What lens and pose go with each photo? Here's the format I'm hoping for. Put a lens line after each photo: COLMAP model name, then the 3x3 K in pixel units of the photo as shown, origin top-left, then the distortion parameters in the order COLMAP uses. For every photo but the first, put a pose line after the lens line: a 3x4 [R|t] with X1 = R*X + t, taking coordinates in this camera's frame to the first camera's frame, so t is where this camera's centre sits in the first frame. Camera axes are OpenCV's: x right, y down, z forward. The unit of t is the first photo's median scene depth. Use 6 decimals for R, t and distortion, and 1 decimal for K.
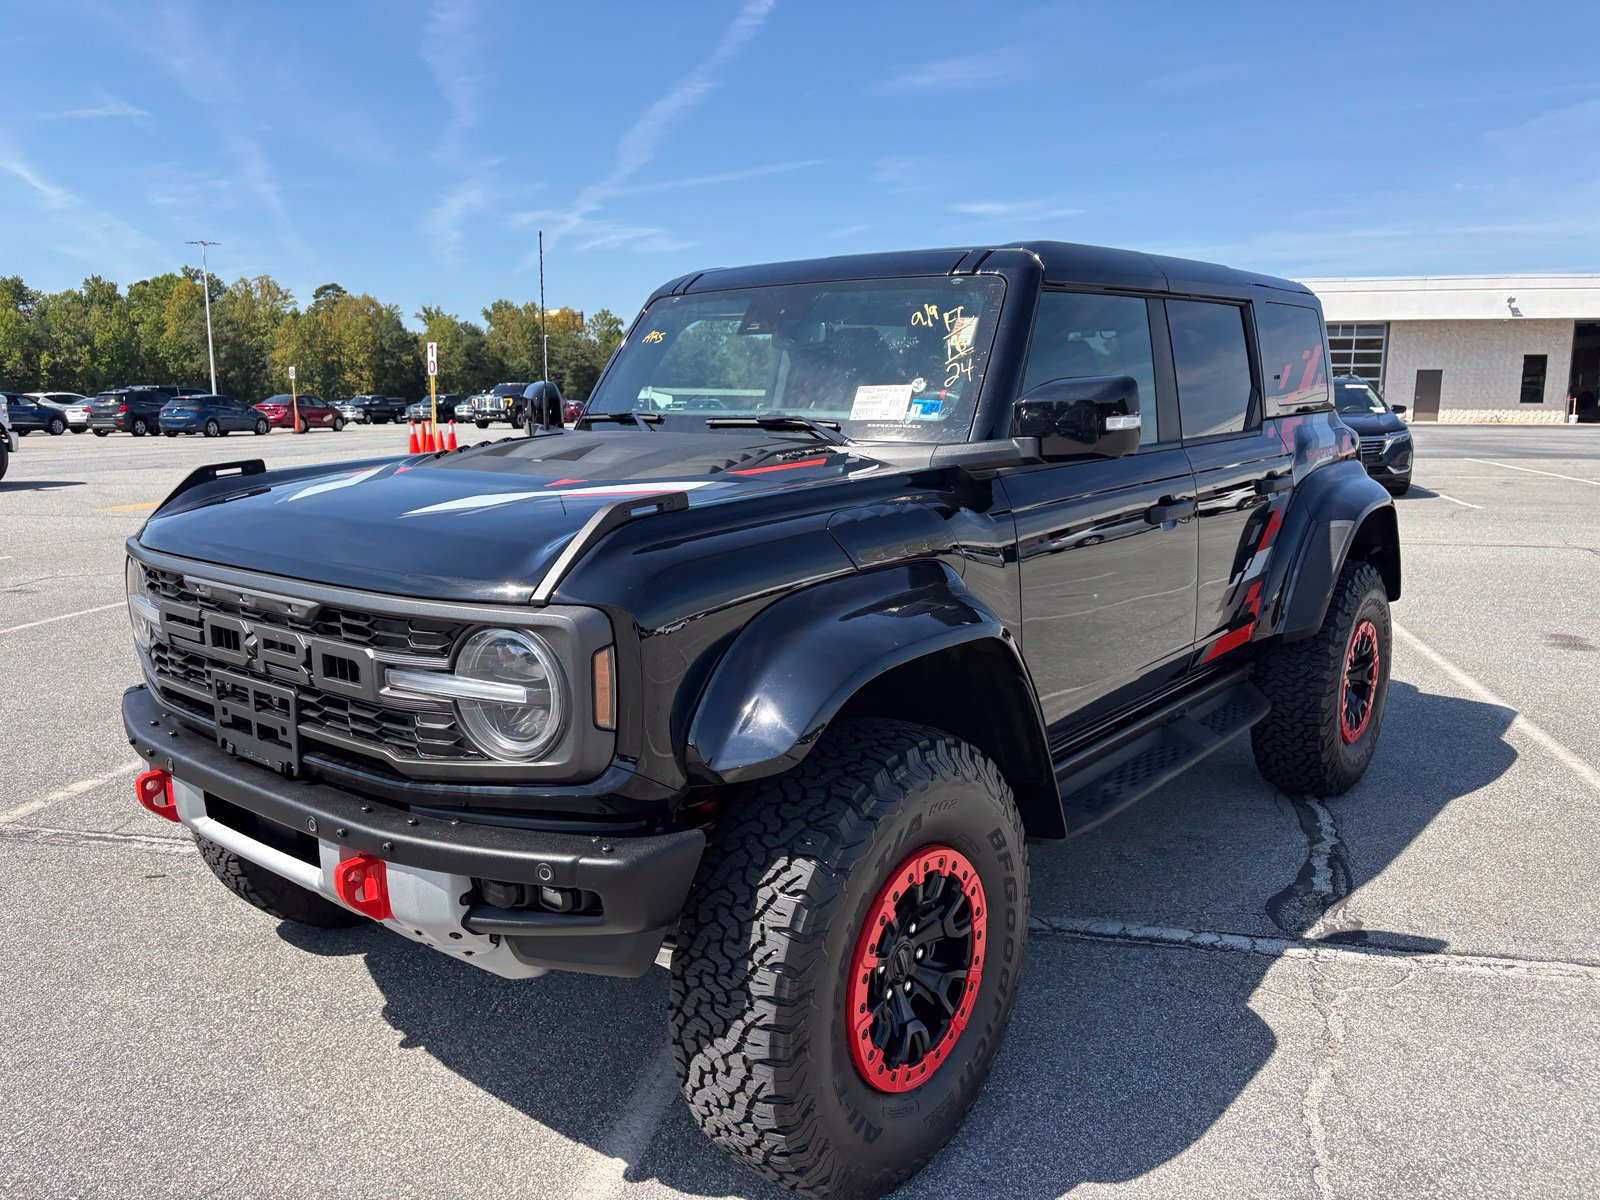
lens RADIAL K [[1210.3, 0, 796.7], [0, 1210.3, 587.6], [0, 0, 1]] dist [0.056756, -0.057079]
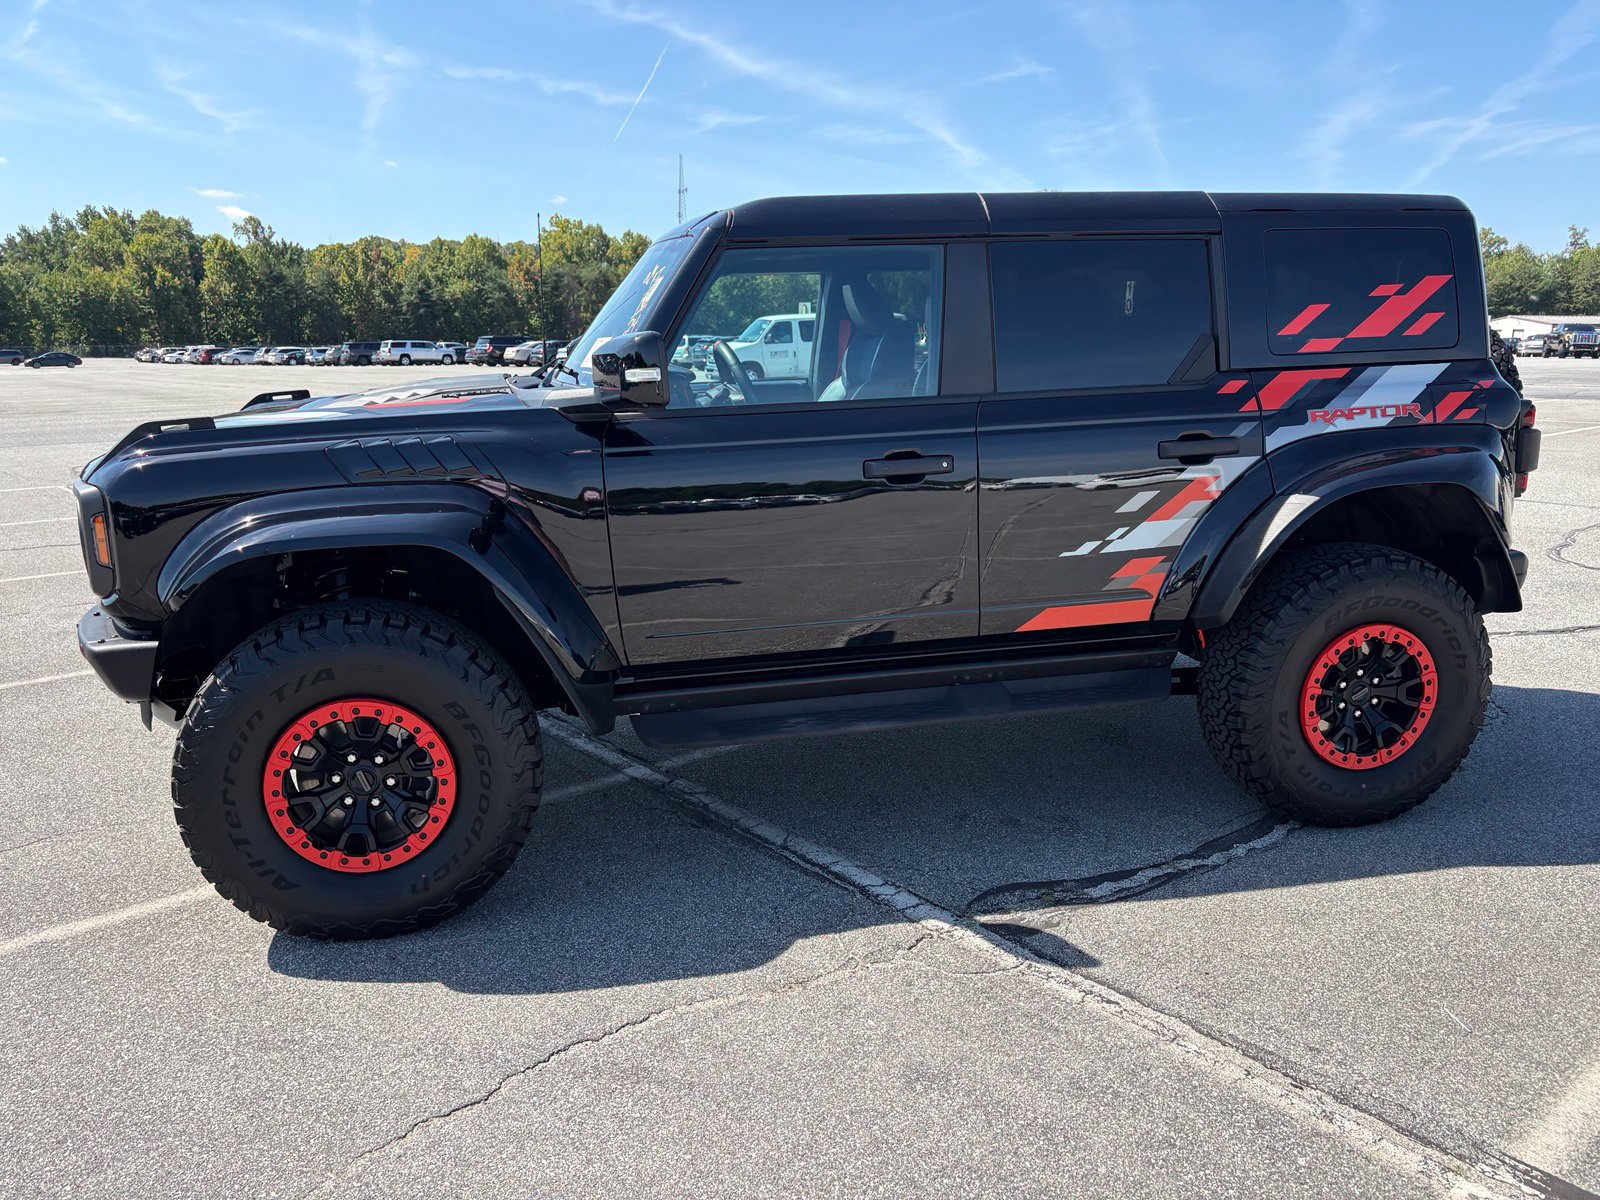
lens RADIAL K [[1214.2, 0, 800.0], [0, 1214.2, 600.0], [0, 0, 1]] dist [0.048123, -0.052282]
pose [[0.789451, 0.127225, -0.600484, 0.961622], [-0.090801, 0.991726, 0.090742, -0.040777], [0.607061, -0.017111, 0.794471, 0.181725]]
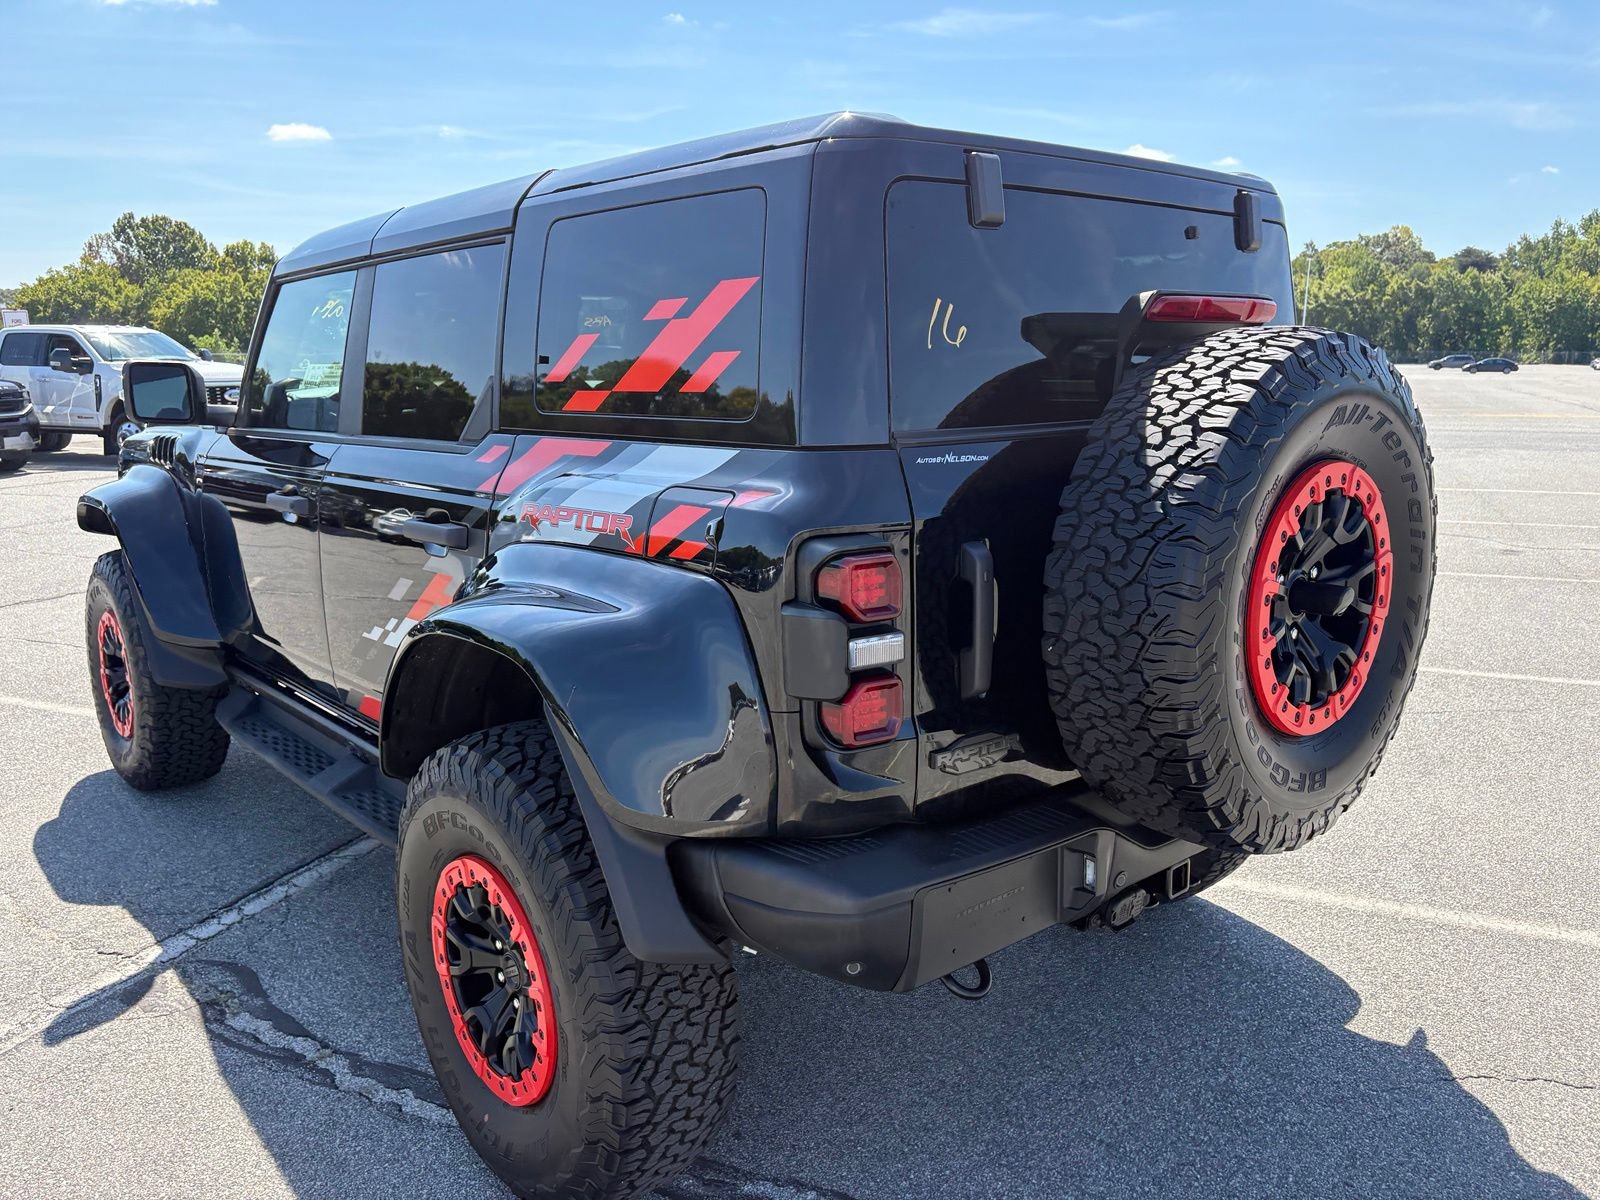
lens RADIAL K [[1192.2, 0, 811.8], [0, 1192.2, 598.3], [0, 0, 1]] dist [0.087887, -0.098298]
pose [[-0.168703, 0.204145, -0.964295, 1.315681], [-0.154110, 0.960822, 0.230371, -0.306420], [0.973545, 0.187472, -0.130632, 1.742088]]
